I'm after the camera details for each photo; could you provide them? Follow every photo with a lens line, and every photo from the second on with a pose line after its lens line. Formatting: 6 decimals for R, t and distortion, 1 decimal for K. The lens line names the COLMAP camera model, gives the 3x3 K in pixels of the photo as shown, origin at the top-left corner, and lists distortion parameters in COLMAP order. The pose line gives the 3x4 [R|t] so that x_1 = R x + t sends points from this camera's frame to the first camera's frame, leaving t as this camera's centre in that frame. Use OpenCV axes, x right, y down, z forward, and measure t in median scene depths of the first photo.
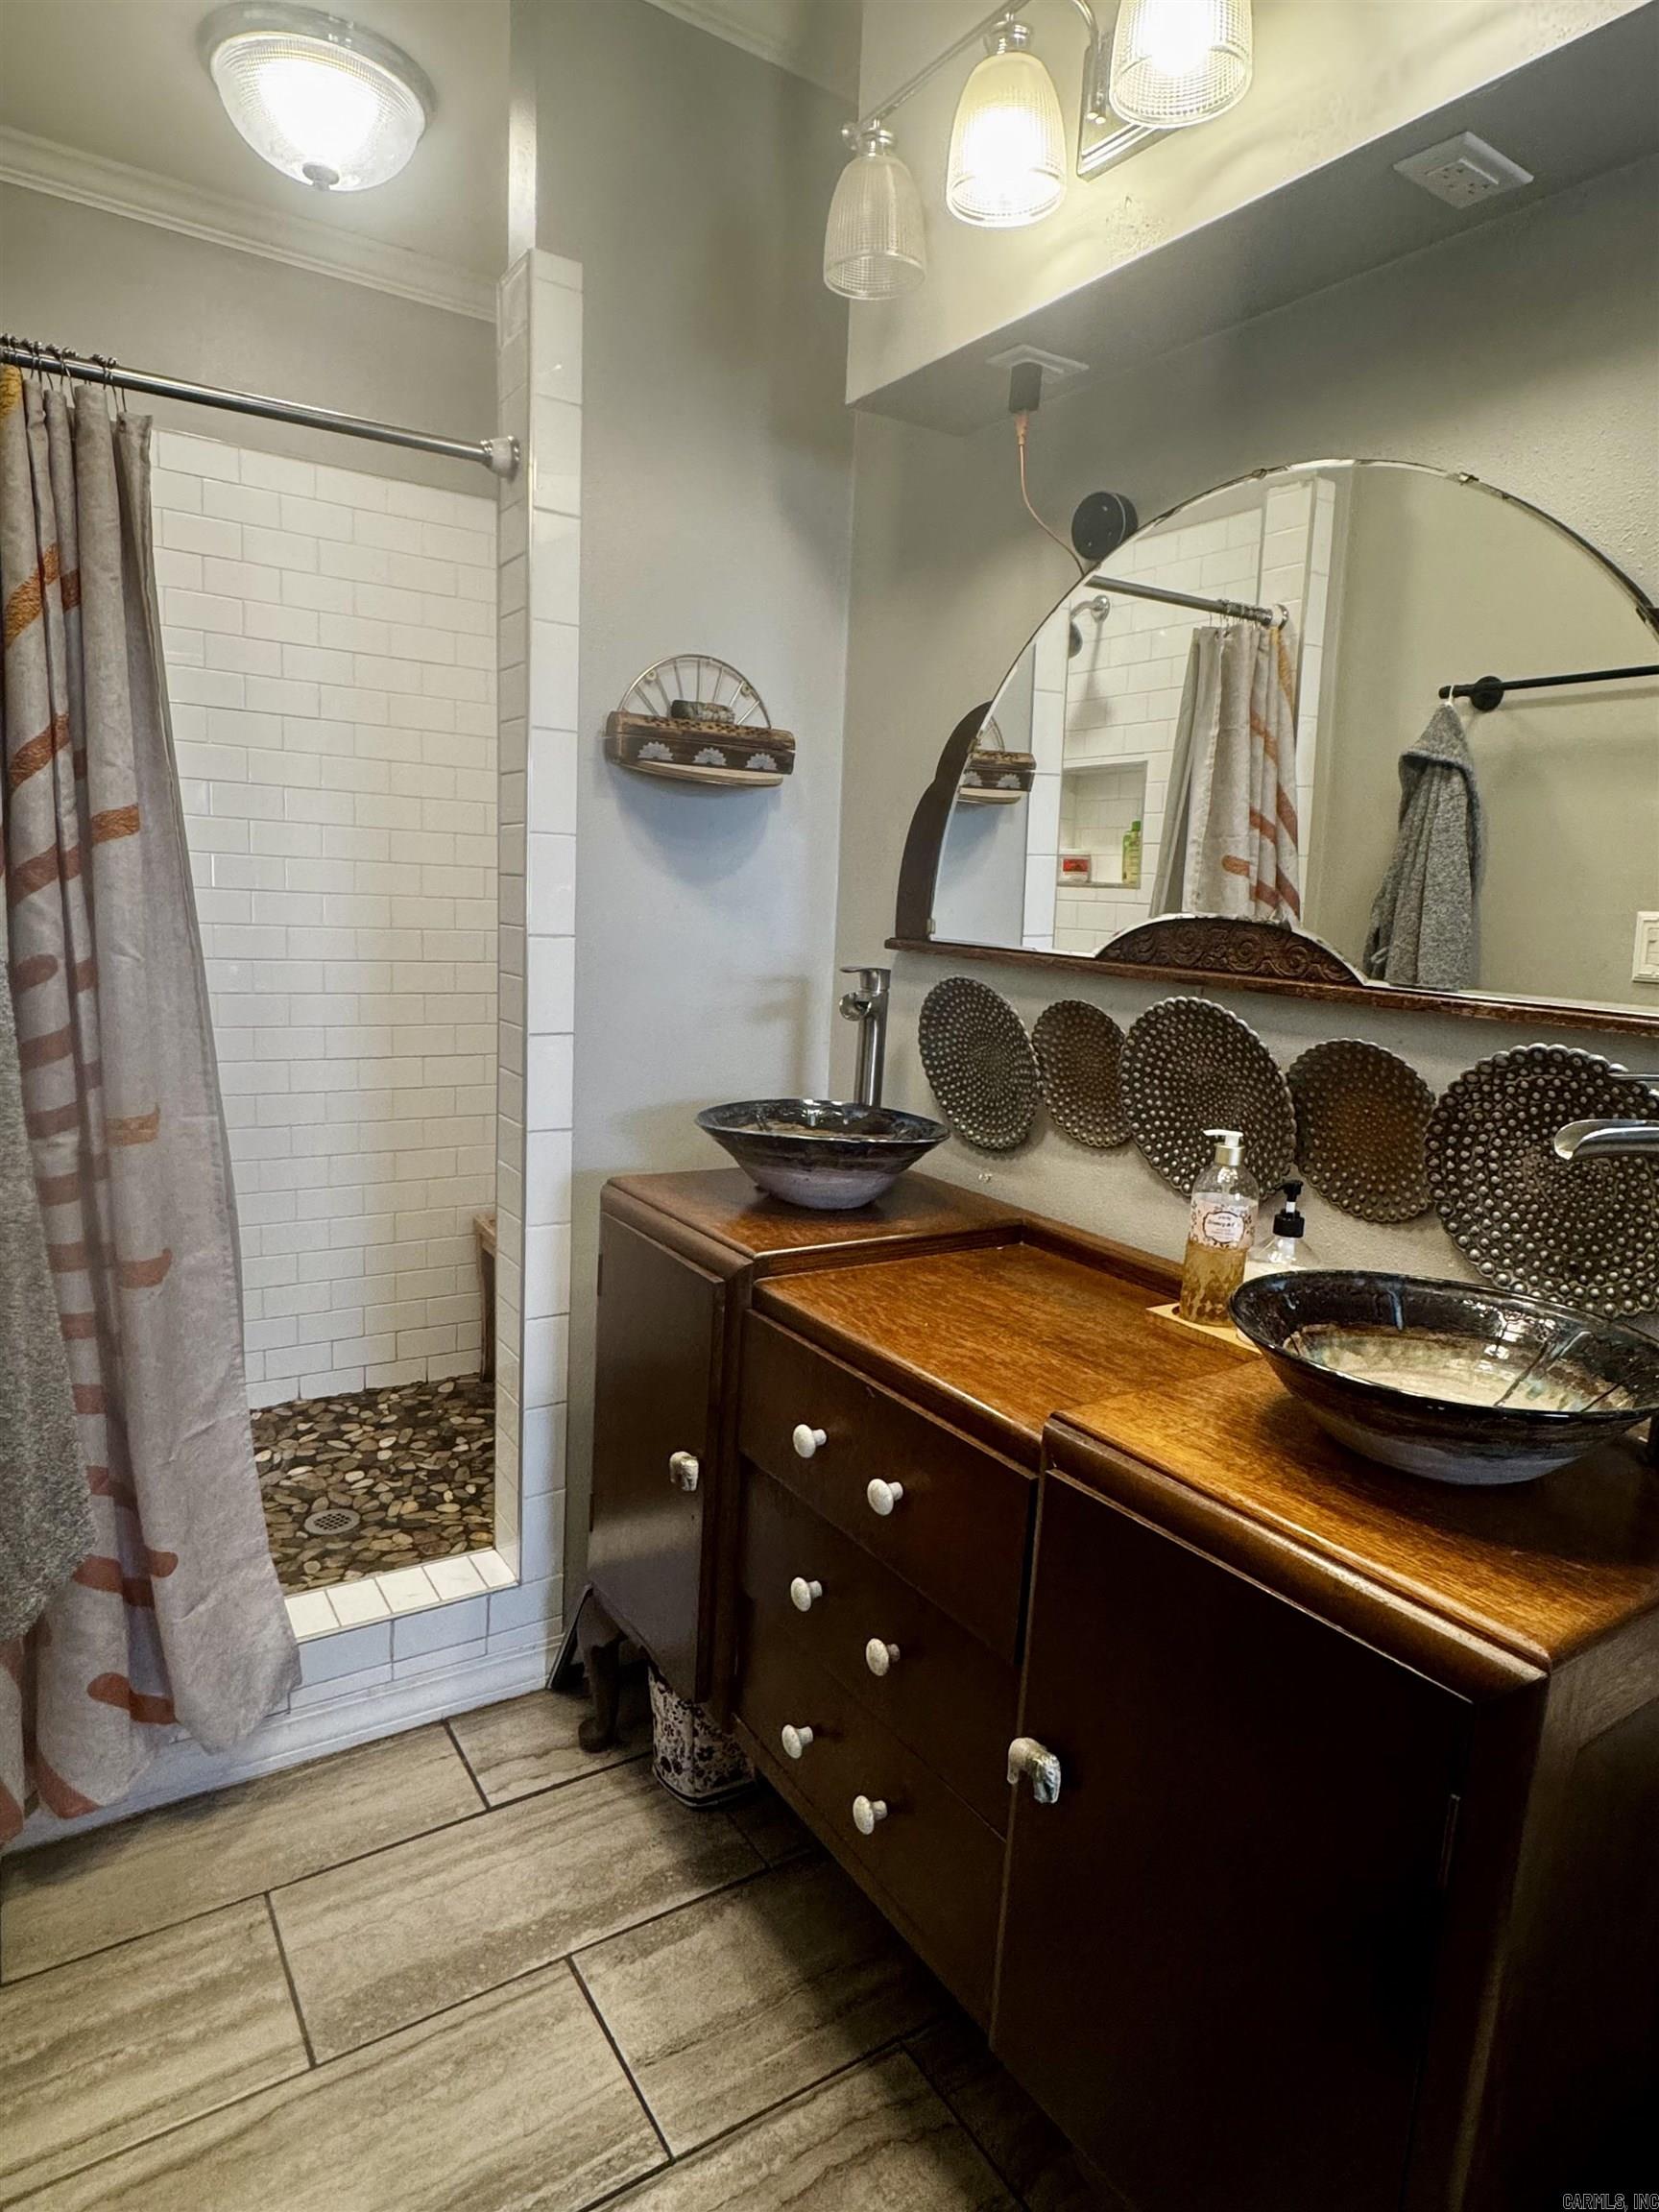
lens RADIAL K [[1274.8, 0, 830.4], [0, 1274.8, 1108.9], [0, 0, 1]] dist [-0.000299, 0.000031]
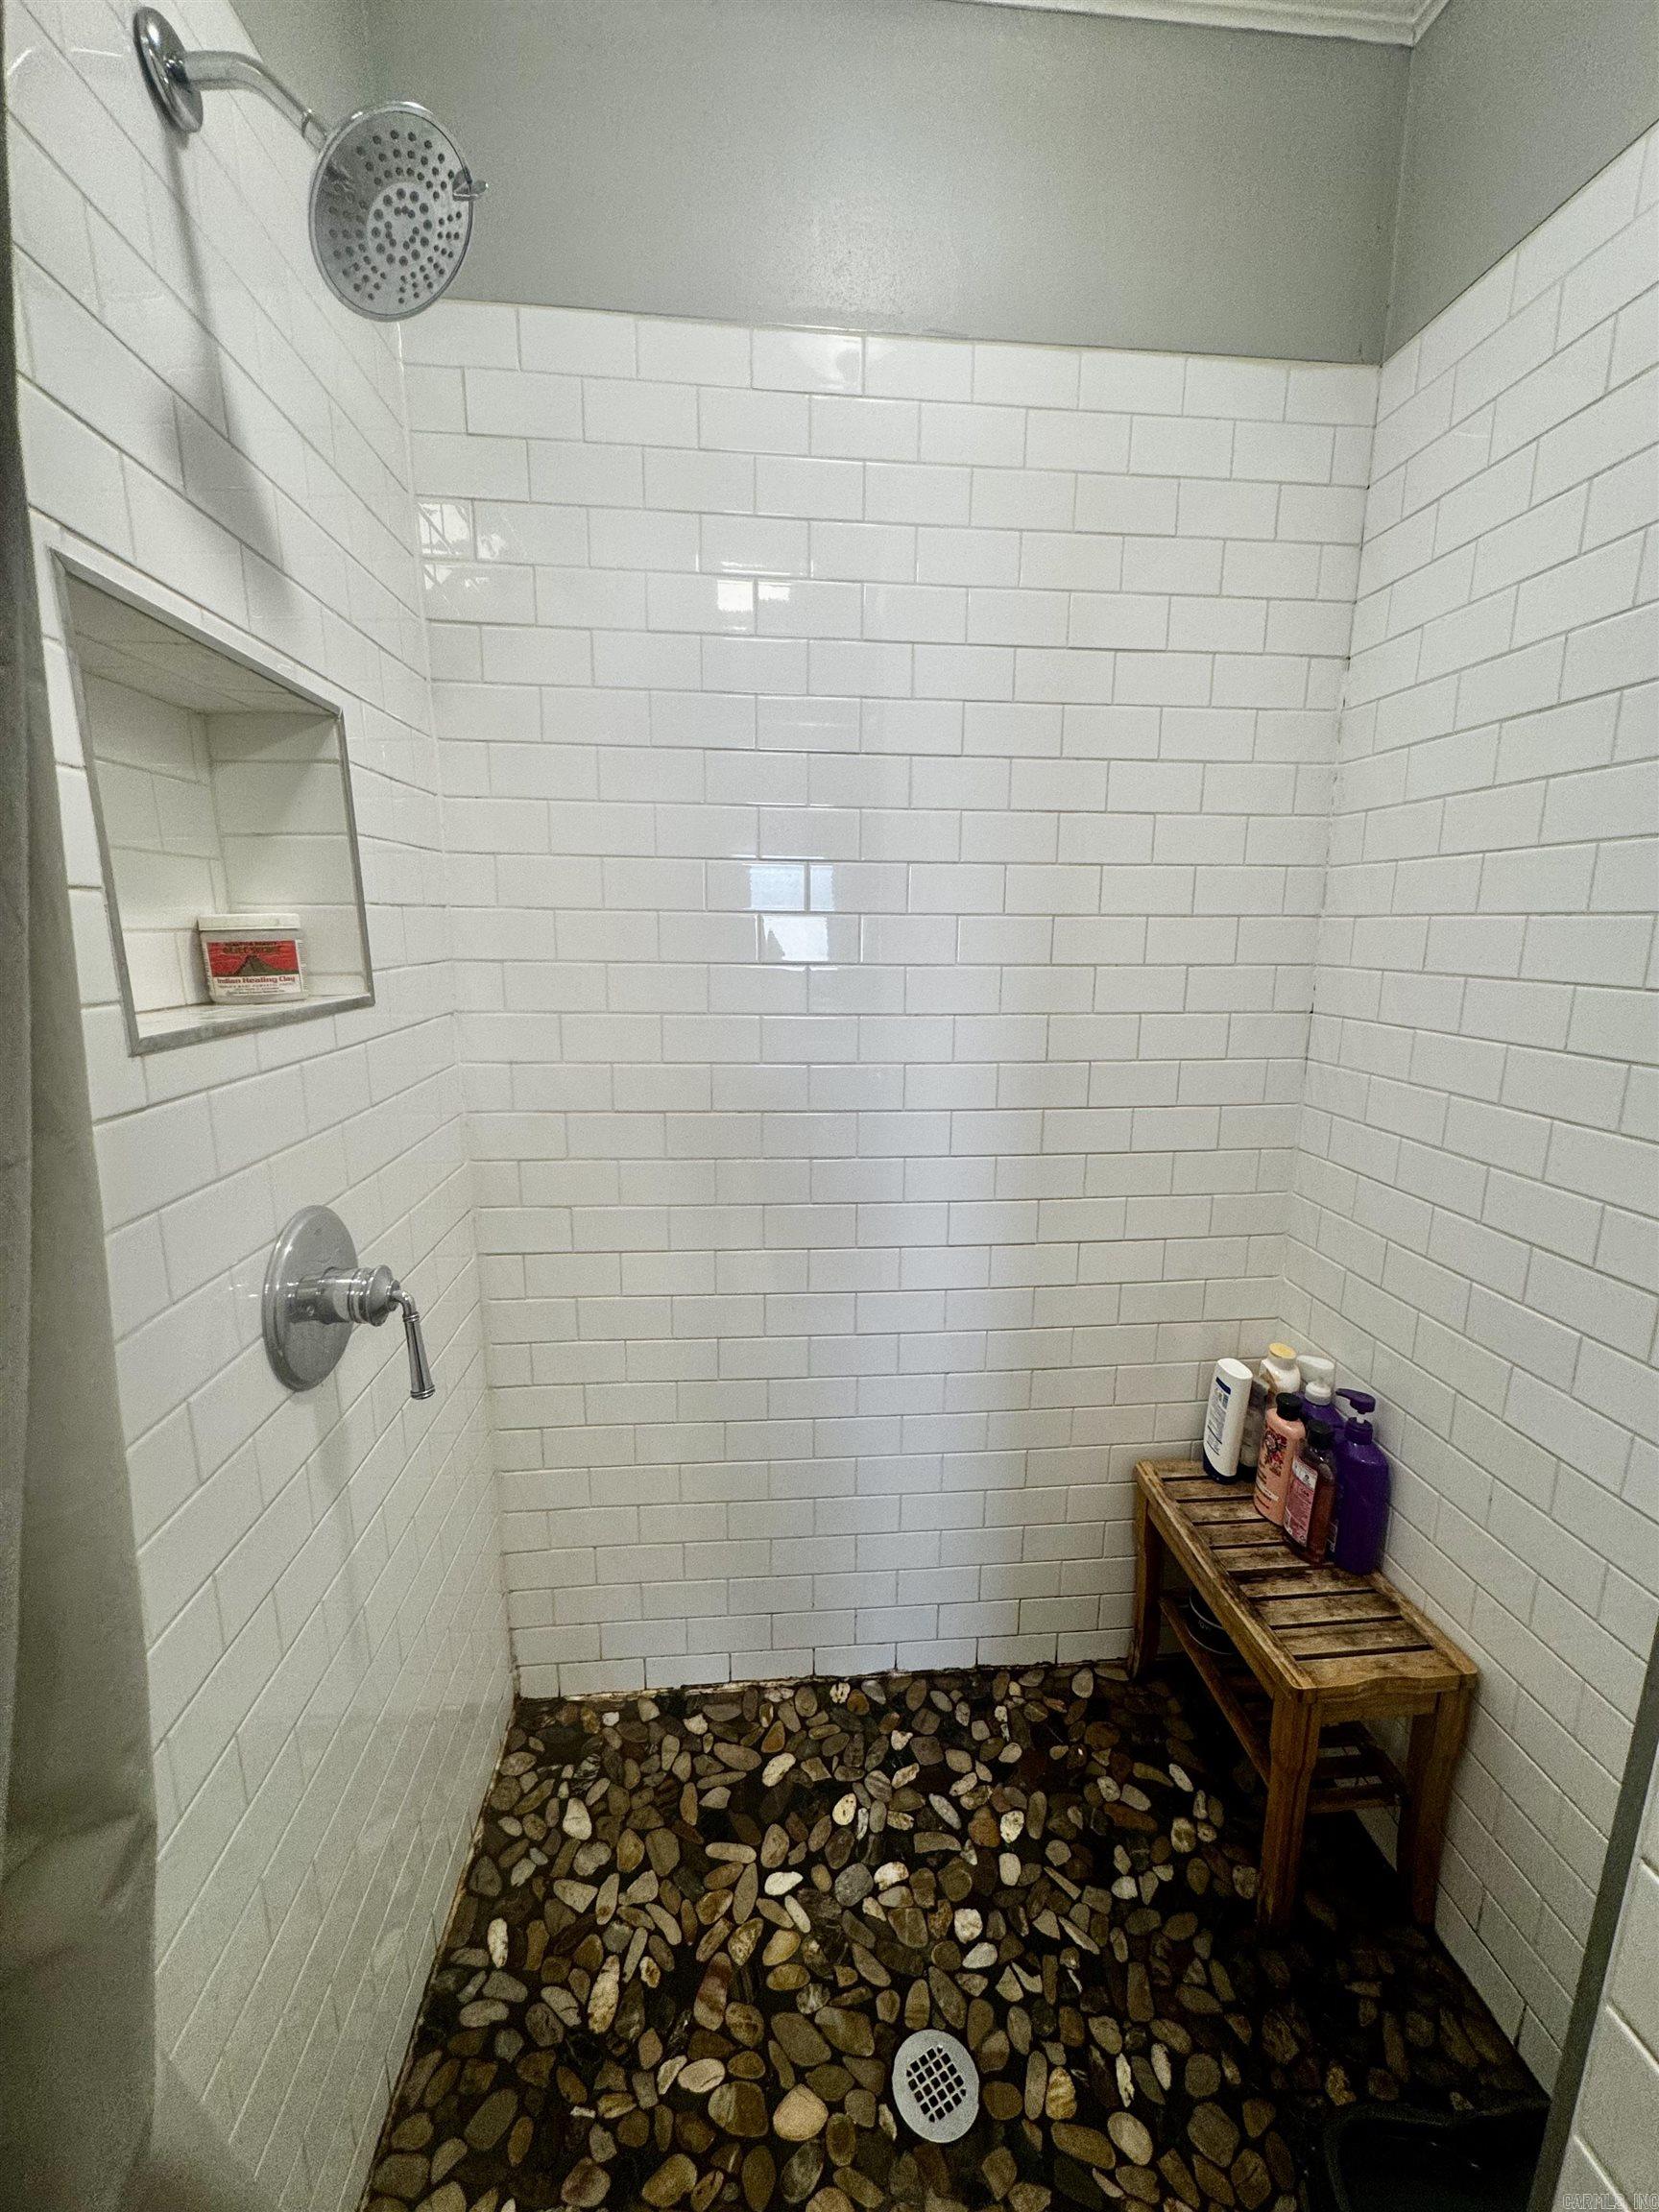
lens RADIAL K [[890.8, 0, 830.8], [0, 890.8, 1104.2], [0, 0, 1]] dist [-0.002601, -0.000075]
pose [[0.885898, 0.045491, -0.461644, -0.229825], [-0.037284, 0.998943, 0.026889, -0.131165], [0.462379, -0.006609, 0.886658, 0.532986]]
